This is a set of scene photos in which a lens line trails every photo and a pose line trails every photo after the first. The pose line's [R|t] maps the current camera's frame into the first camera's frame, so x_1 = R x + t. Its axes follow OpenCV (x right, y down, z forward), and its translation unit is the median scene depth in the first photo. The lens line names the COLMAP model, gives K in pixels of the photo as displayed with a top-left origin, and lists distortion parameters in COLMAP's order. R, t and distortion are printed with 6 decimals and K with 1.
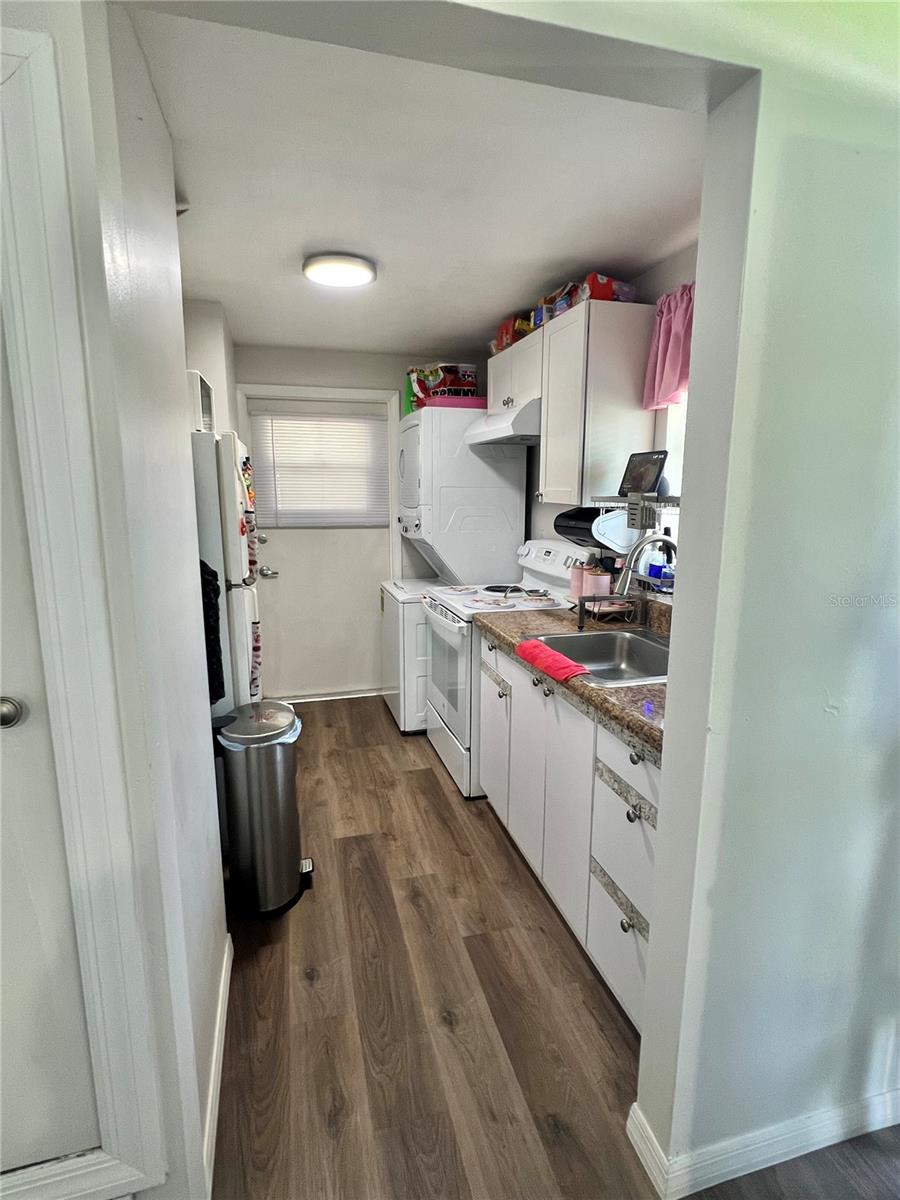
lens RADIAL K [[603.1, 0, 452.1], [0, 603.1, 598.9], [0, 0, 1]] dist [0.001910, 0.000646]
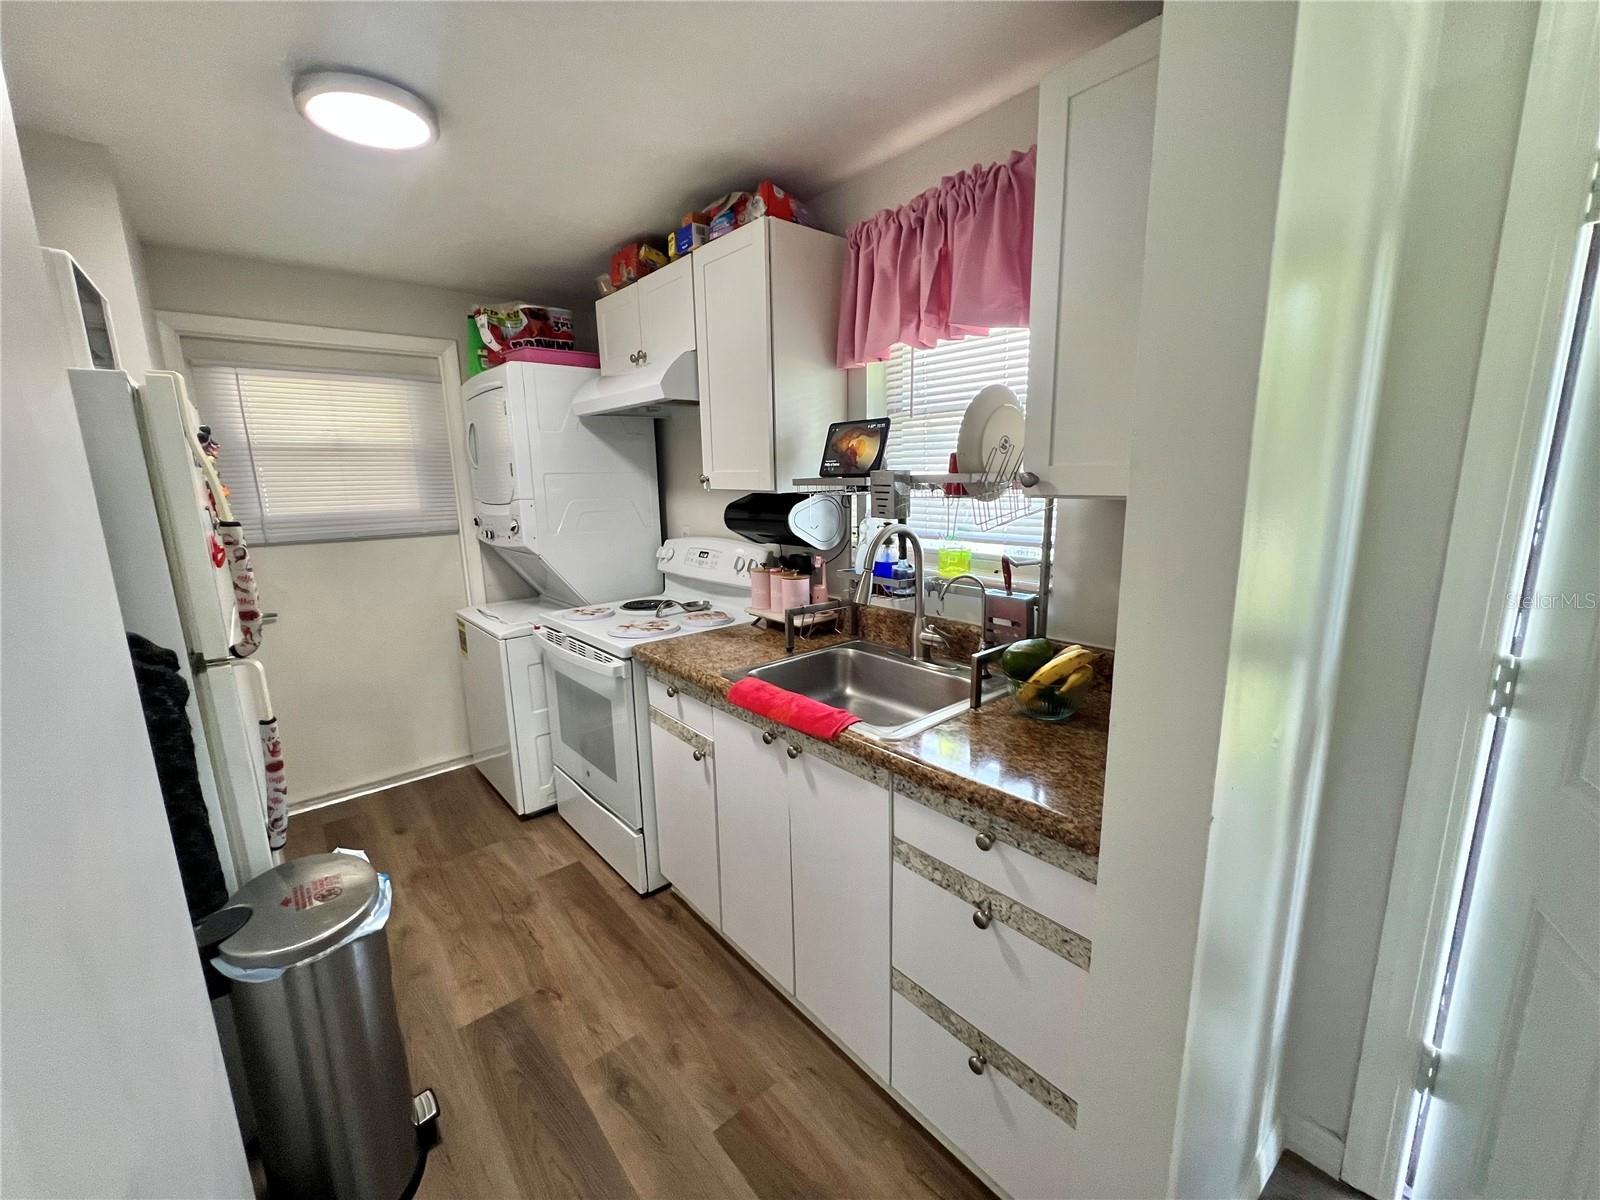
lens RADIAL K [[640.1, 0, 793.7], [0, 640.1, 599.6], [0, 0, 1]] dist [-0.001915, -0.000159]
pose [[0.905977, -0.103659, 0.410438, -0.104506], [0.100299, 0.994512, 0.029776, -0.037184], [-0.411272, 0.014190, 0.911402, 0.235038]]
